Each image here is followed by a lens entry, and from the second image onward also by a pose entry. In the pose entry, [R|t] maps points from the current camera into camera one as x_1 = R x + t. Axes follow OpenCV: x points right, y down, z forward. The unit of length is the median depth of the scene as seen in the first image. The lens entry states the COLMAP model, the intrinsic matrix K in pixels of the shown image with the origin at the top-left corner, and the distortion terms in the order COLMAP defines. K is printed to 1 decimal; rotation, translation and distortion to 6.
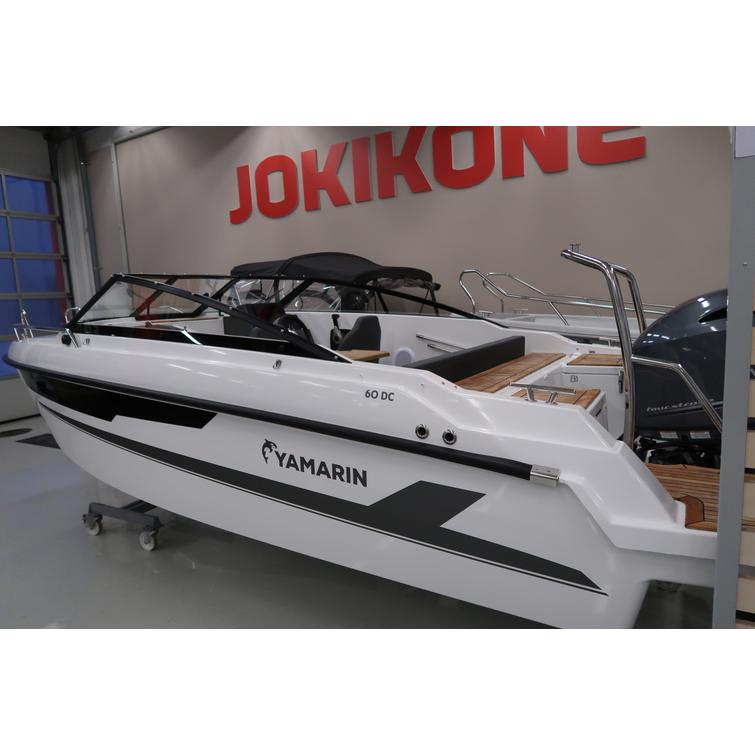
lens RADIAL K [[497.7, 0, 377.5], [0, 497.7, 377.5], [0, 0, 1]] dist [-0.021100, -0.001397]
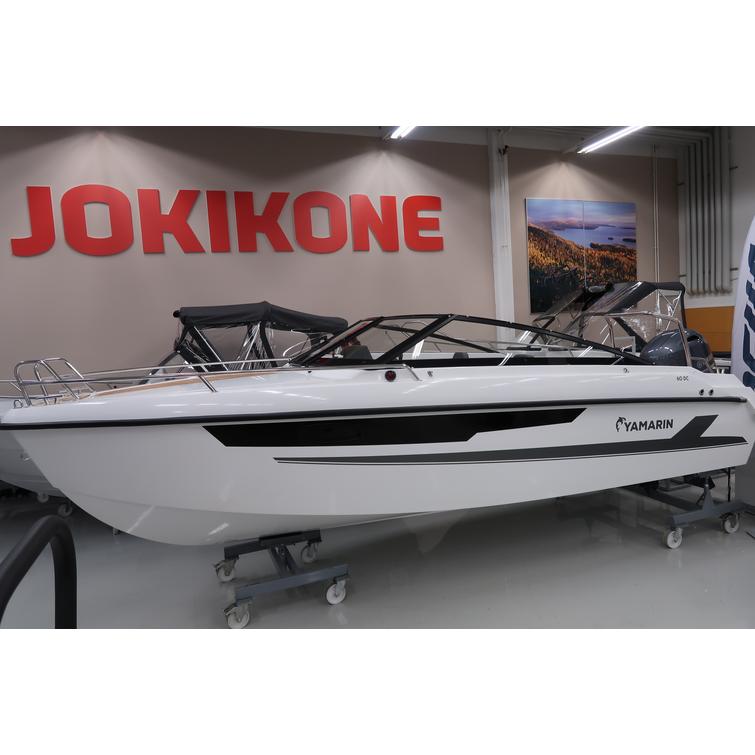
lens RADIAL K [[497.7, 0, 377.5], [0, 497.7, 377.5], [0, 0, 1]] dist [-0.021100, -0.001397]
pose [[0.674860, -0.059929, 0.735508, -0.731726], [0.139841, 0.989023, -0.047725, -0.014820], [-0.724574, 0.135062, 0.675833, 0.165531]]
